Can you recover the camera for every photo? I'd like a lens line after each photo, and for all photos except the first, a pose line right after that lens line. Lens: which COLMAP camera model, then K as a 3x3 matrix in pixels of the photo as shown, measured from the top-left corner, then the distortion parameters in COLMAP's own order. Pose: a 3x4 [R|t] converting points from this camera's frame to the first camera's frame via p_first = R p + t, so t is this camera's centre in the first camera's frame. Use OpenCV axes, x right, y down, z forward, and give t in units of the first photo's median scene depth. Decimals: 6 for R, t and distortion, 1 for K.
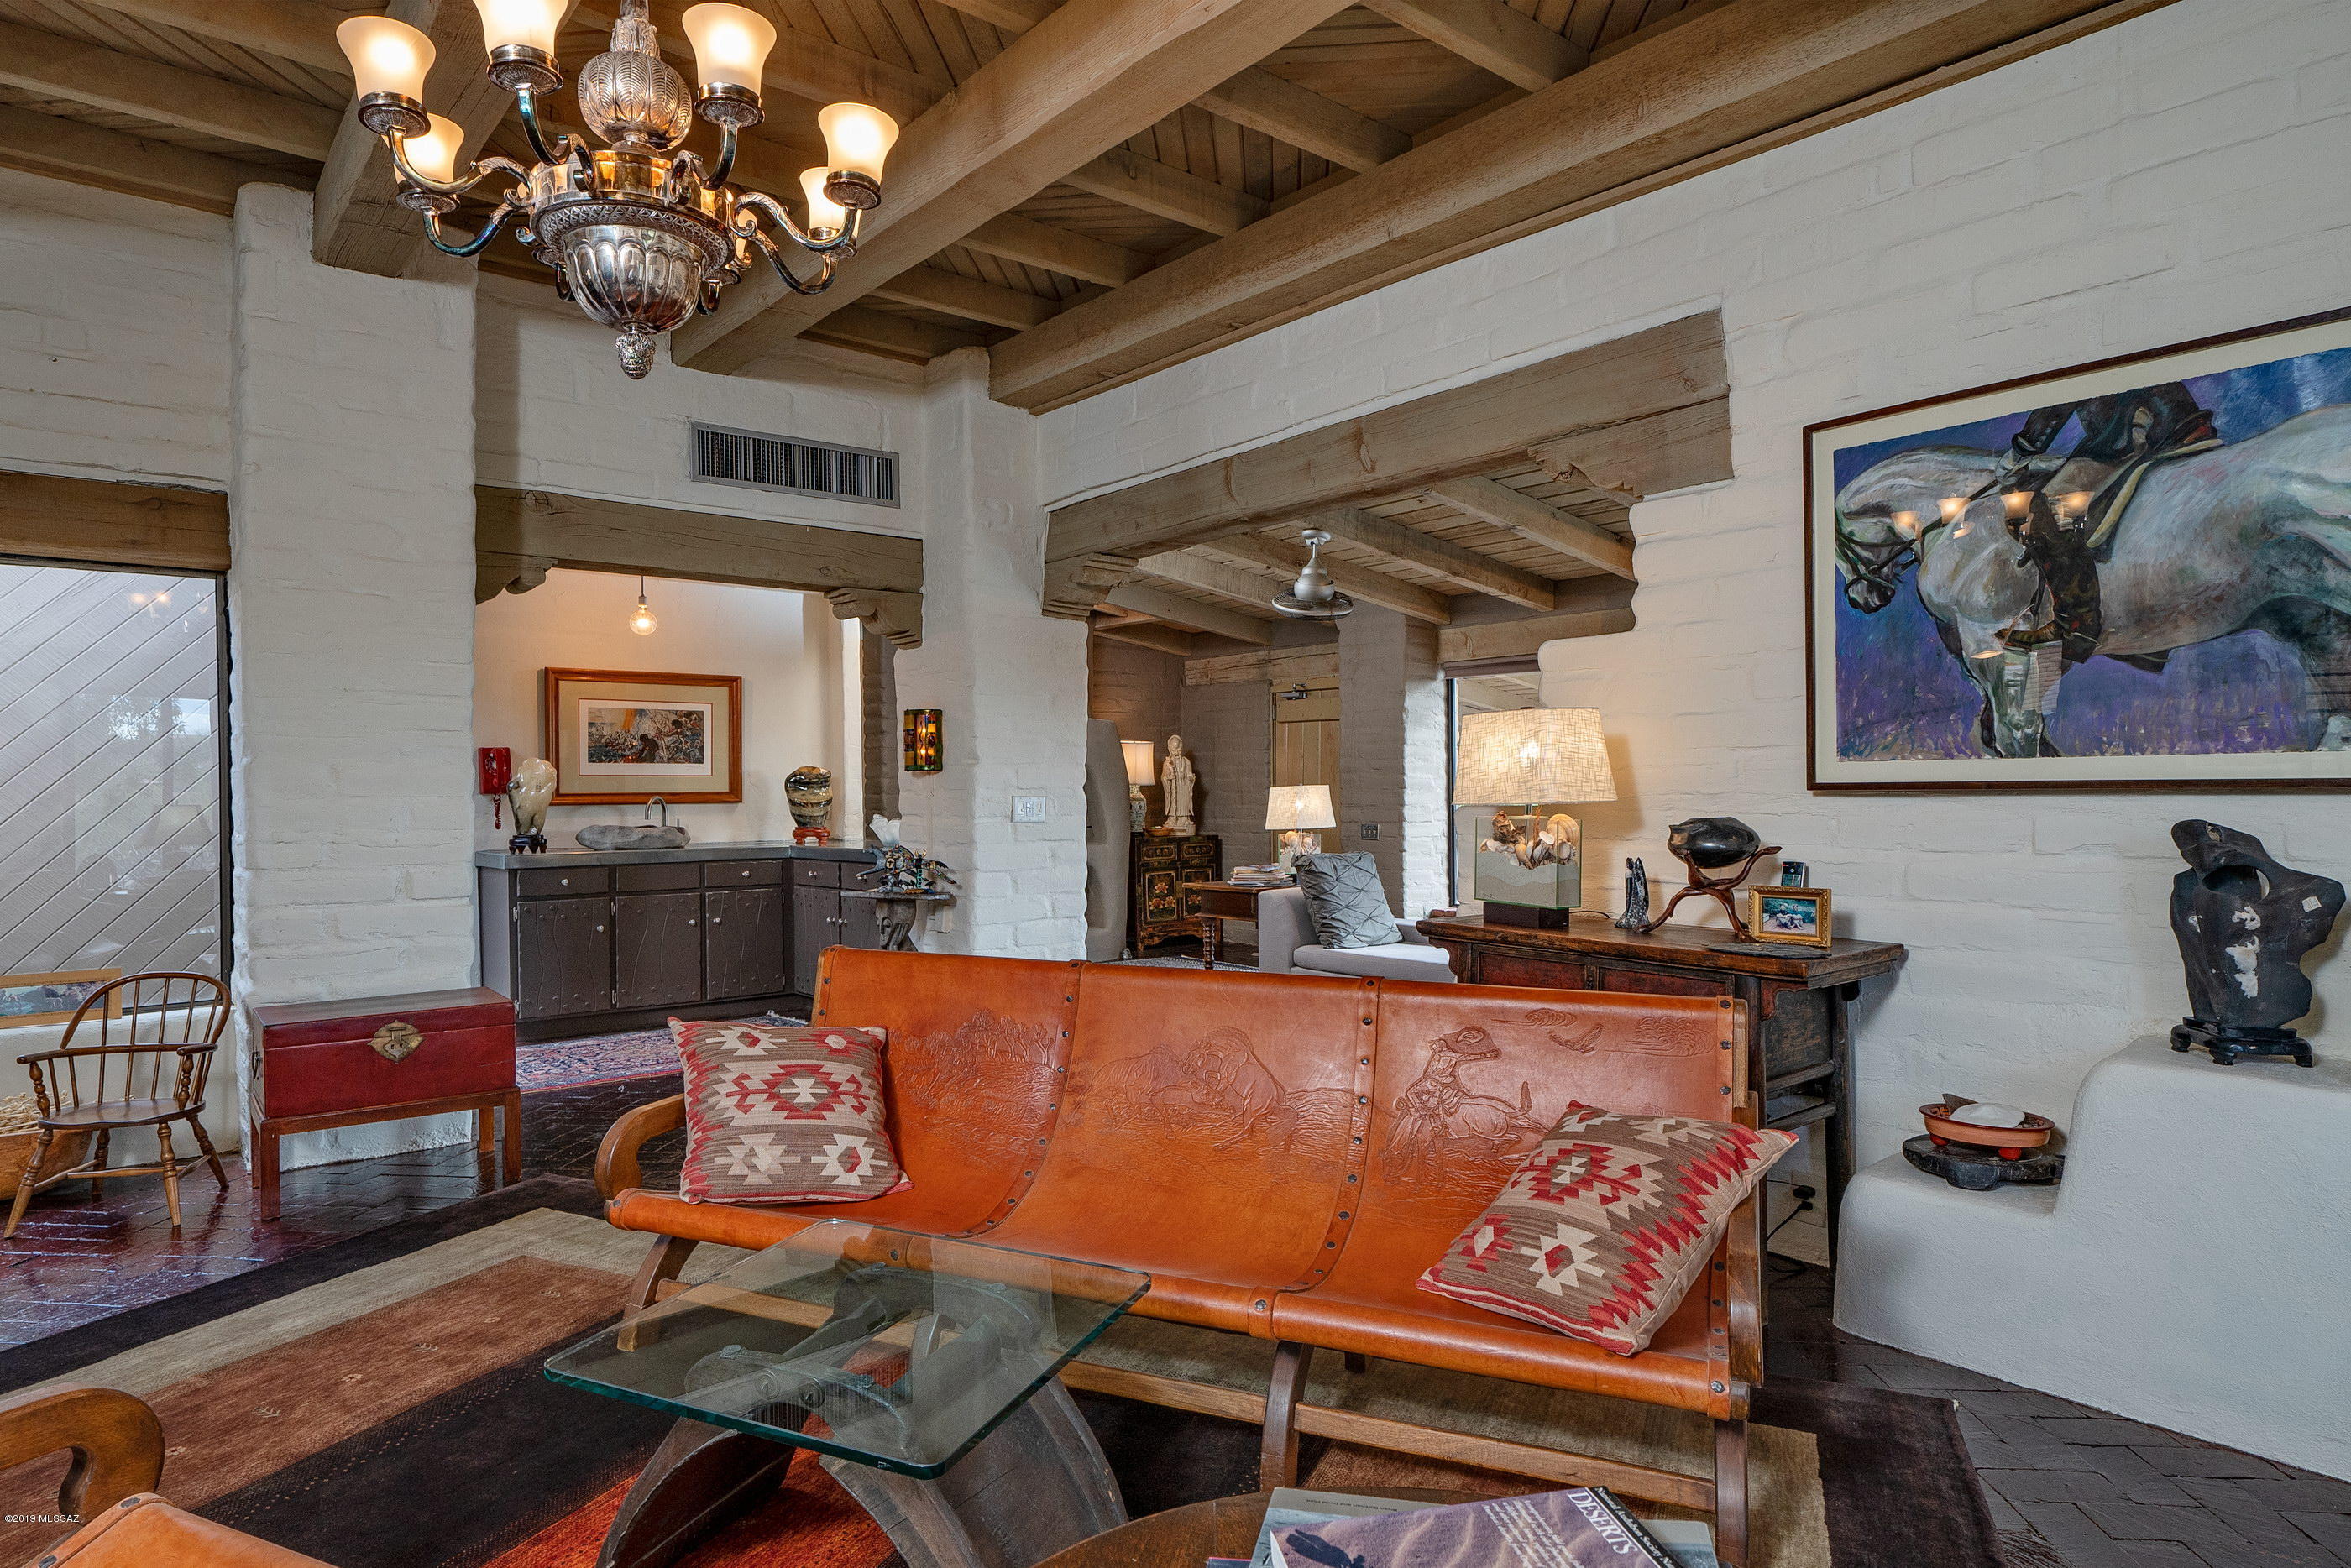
lens RADIAL K [[1205.8, 0, 1181.0], [0, 1205.8, 791.0], [0, 0, 1]] dist [0.001987, 0.000588]
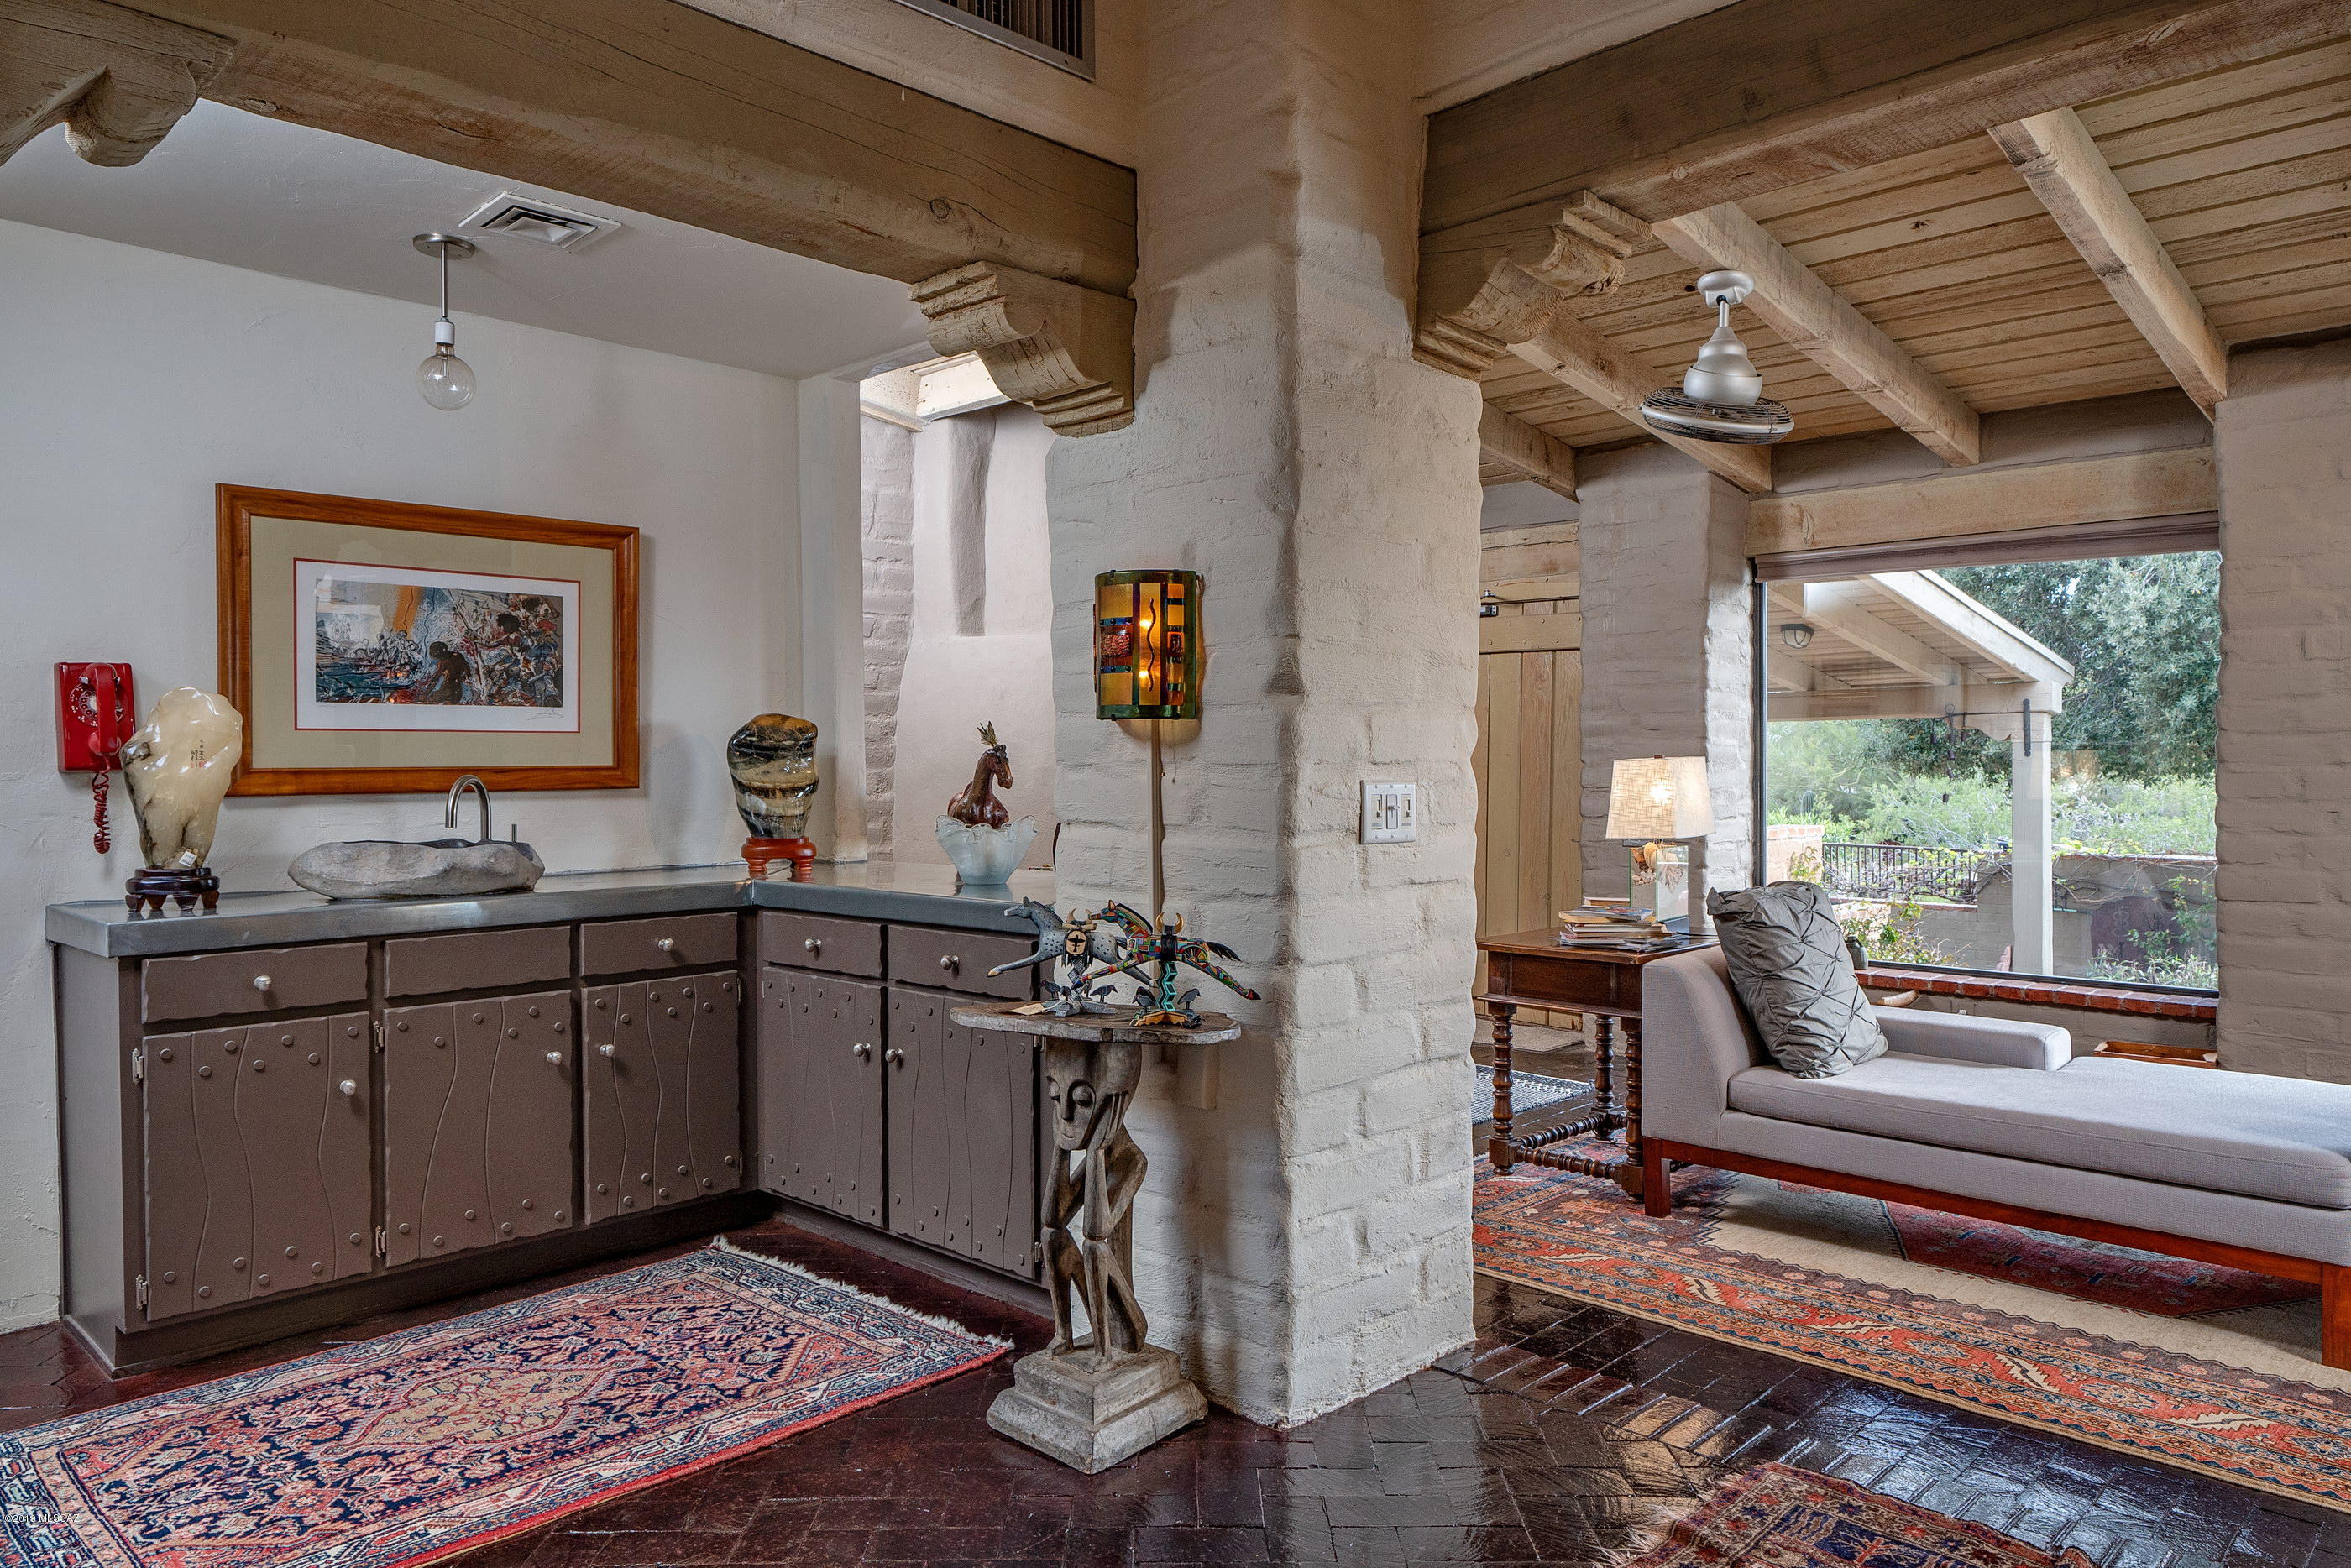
lens RADIAL K [[1551.0, 0, 1171.0], [0, 1551.0, 778.3], [0, 0, 1]] dist [-0.005078, -0.000440]
pose [[0.998547, 0.003121, 0.053803, -0.194008], [-0.003669, 0.999942, 0.010080, -0.001740], [-0.053768, -0.010263, 0.998501, 0.385794]]
